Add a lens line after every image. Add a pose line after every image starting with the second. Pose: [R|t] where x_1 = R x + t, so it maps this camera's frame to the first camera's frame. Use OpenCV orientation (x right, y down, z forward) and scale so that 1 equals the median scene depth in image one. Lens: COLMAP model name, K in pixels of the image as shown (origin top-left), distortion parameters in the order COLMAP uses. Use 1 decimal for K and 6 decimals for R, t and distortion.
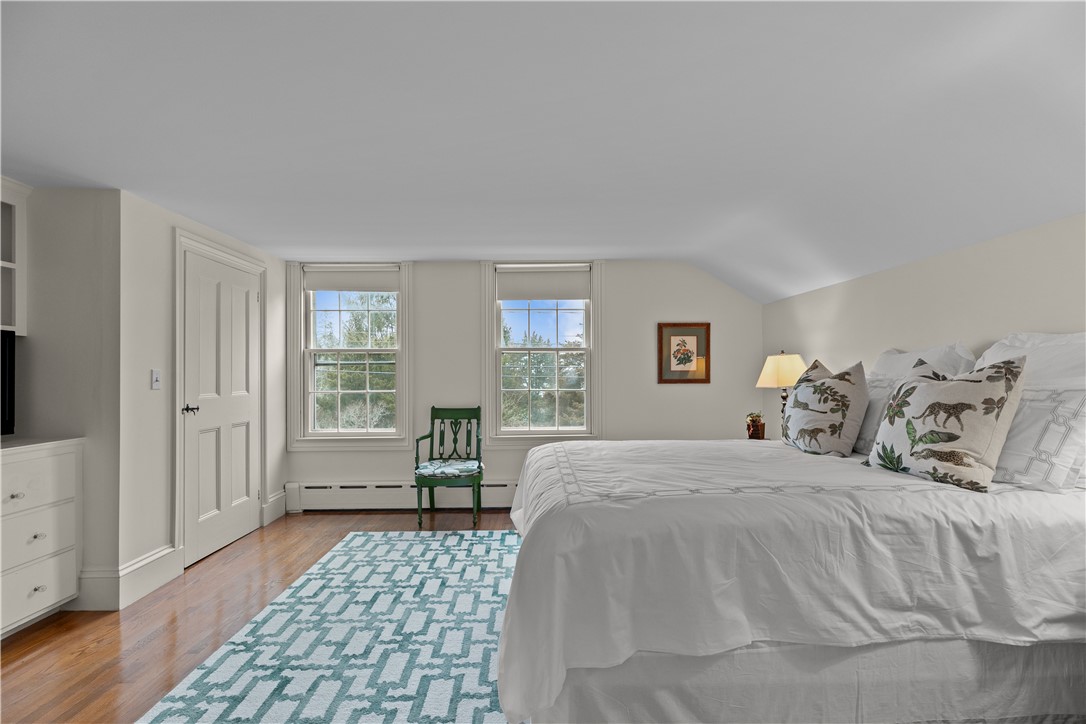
lens RADIAL K [[496.2, 0, 535.8], [0, 496.2, 368.7], [0, 0, 1]] dist [0.007548, -0.001445]
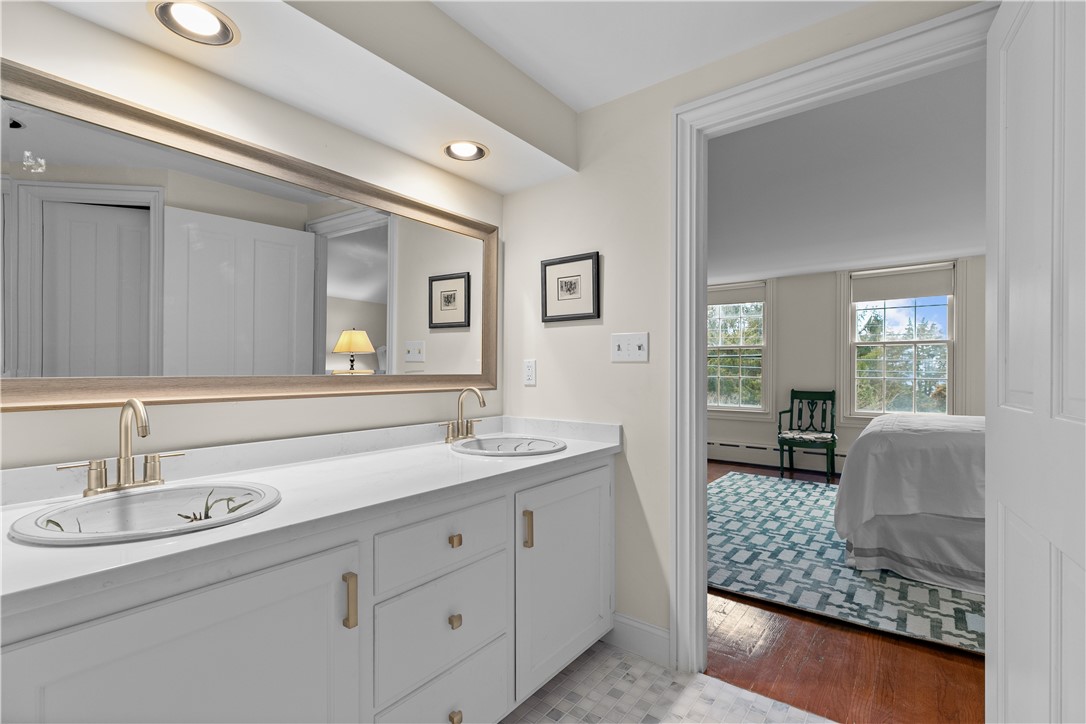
lens RADIAL K [[496.2, 0, 545.6], [0, 496.2, 372.0], [0, 0, 1]] dist [0.007548, -0.001445]
pose [[0.792292, 0.009124, -0.610074, 0.085131], [0.000206, 0.999884, 0.015222, 0.012894], [0.610142, -0.012186, 0.792198, -0.490017]]
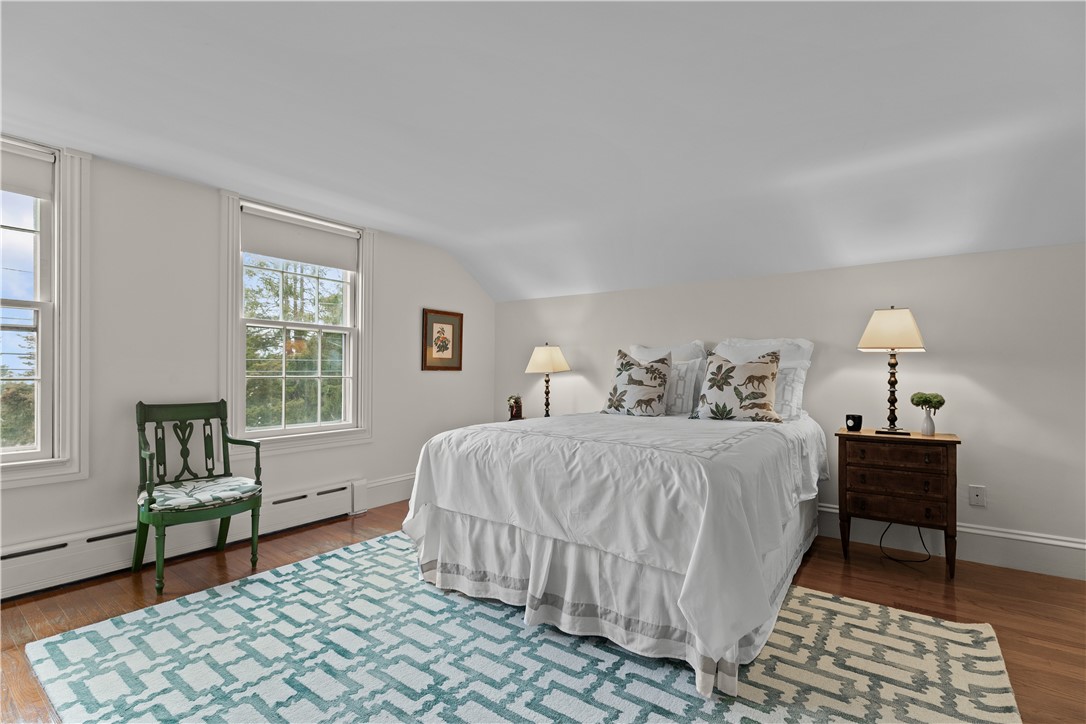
lens RADIAL K [[496.2, 0, 551.2], [0, 496.2, 373.7], [0, 0, 1]] dist [0.007548, -0.001445]
pose [[0.609381, 0.006570, 0.792851, -0.455076], [-0.018645, 0.999808, 0.006045, 0.031583], [-0.792659, -0.018466, 0.609386, 0.249563]]
